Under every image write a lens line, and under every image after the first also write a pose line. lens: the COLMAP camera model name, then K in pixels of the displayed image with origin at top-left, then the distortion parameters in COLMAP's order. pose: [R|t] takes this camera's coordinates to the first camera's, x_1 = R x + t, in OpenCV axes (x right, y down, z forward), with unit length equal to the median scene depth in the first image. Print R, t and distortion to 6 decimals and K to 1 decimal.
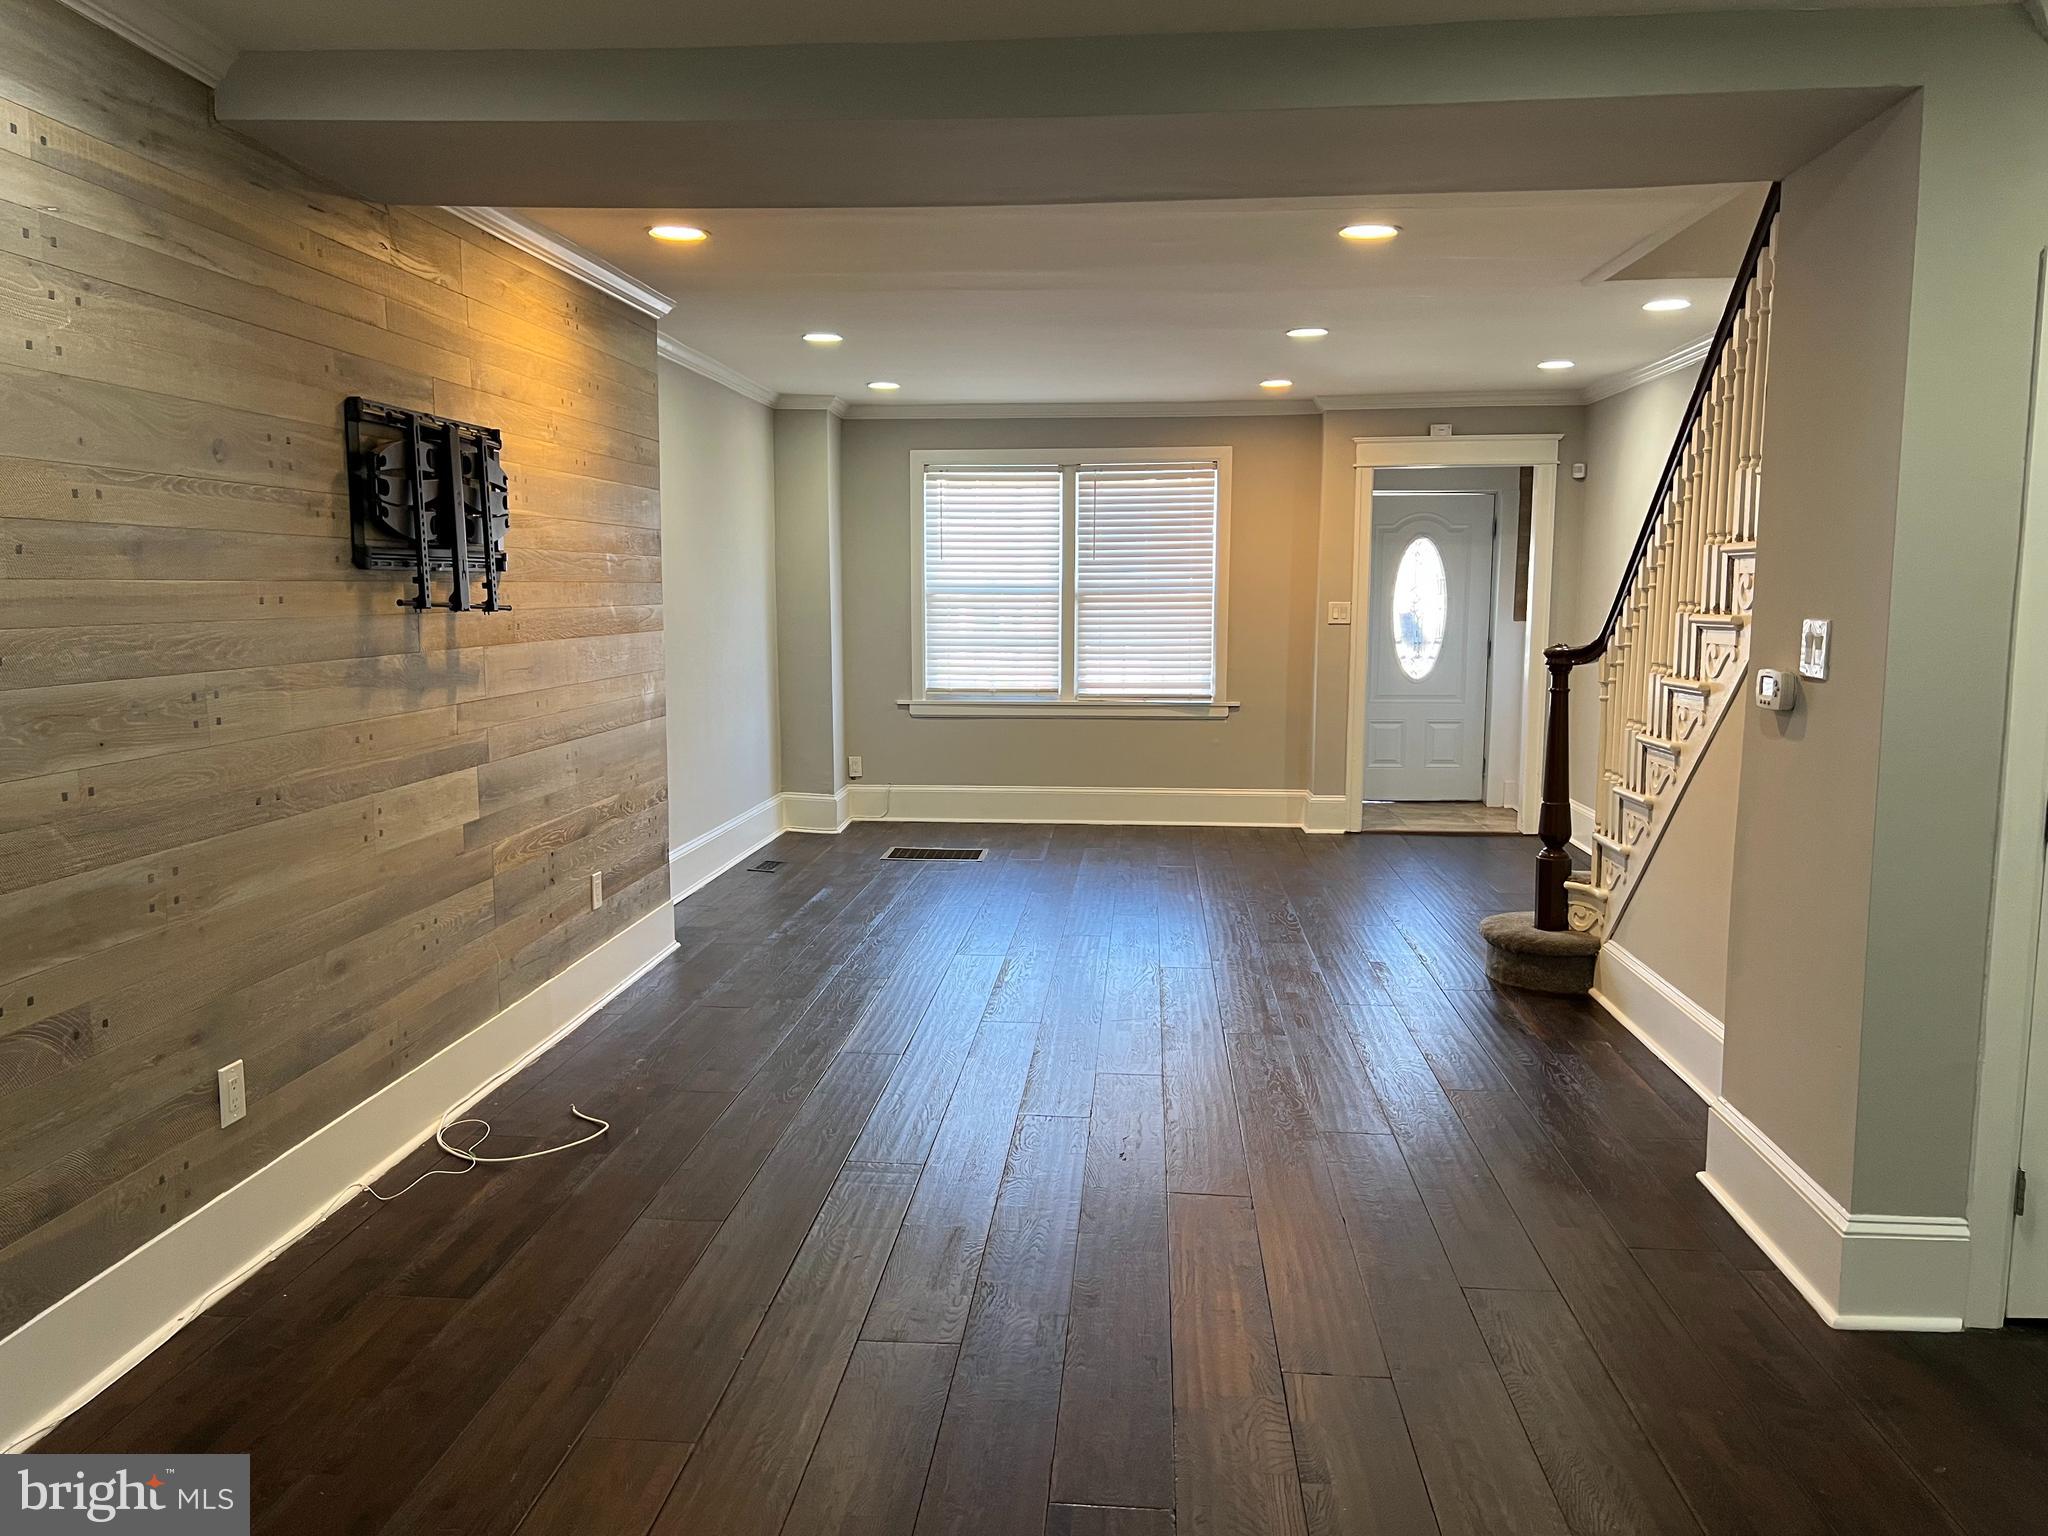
lens RADIAL K [[1556.0, 0, 1026.4], [0, 1556.0, 770.4], [0, 0, 1]] dist [0.035367, -0.035728]
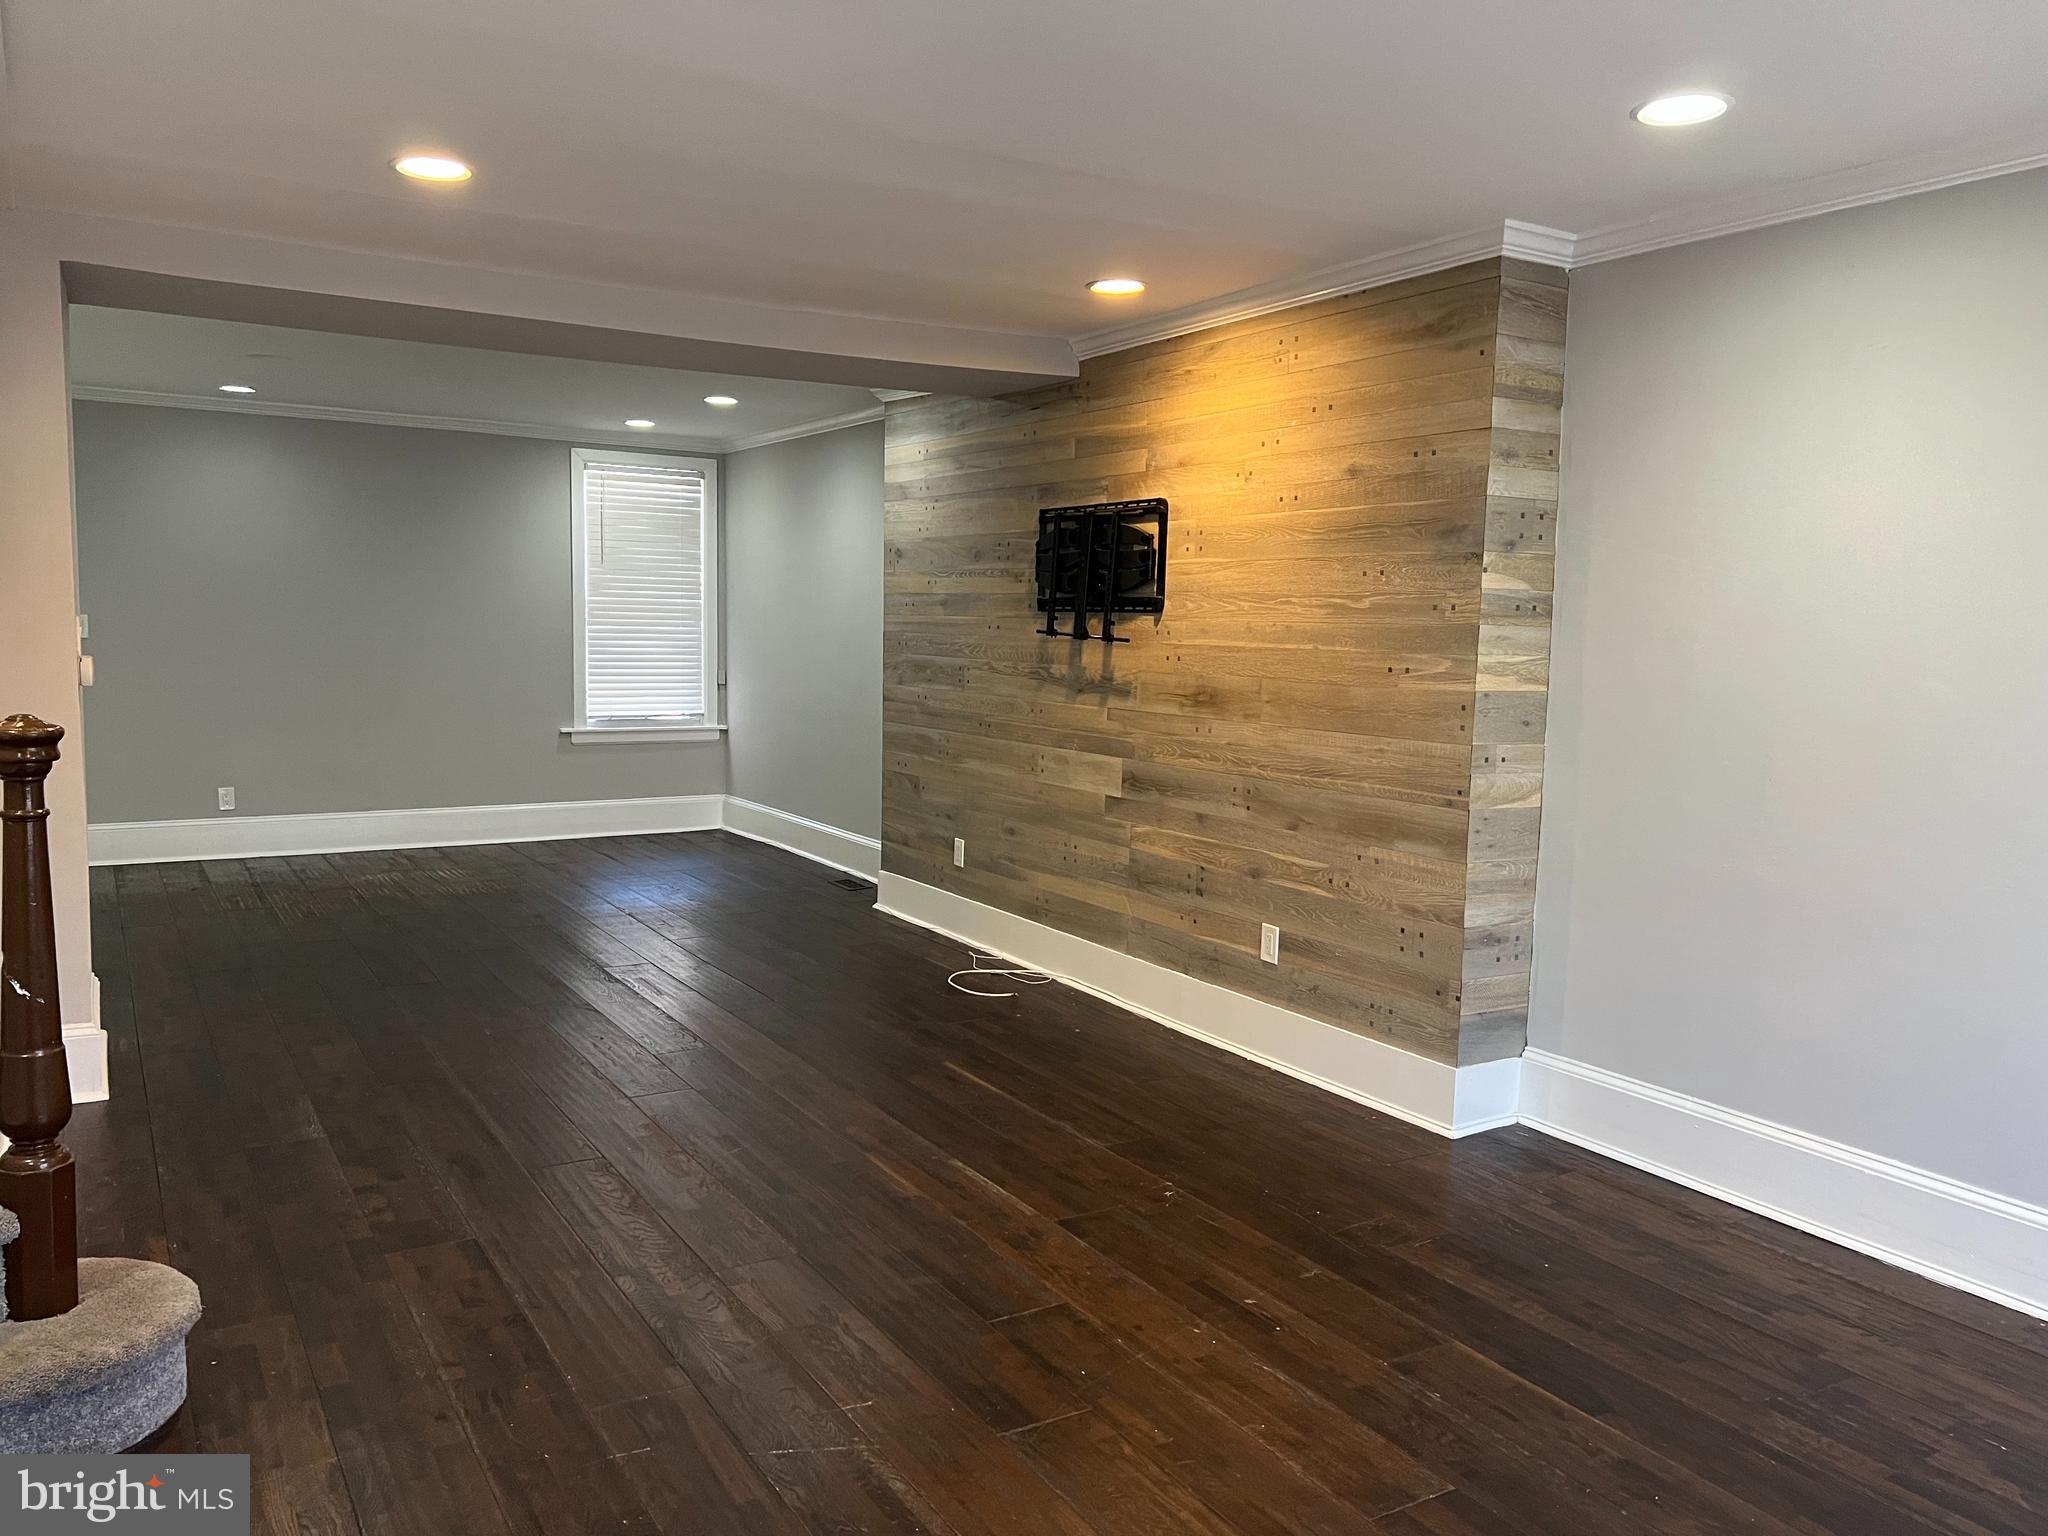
lens RADIAL K [[1556.0, 0, 1076.1], [0, 1556.0, 761.3], [0, 0, 1]] dist [0.035367, -0.035728]
pose [[-0.798326, 0.044044, -0.600613, 0.601213], [-0.087600, 0.978222, 0.188171, -0.310609], [0.595821, 0.202835, -0.777081, 2.533101]]
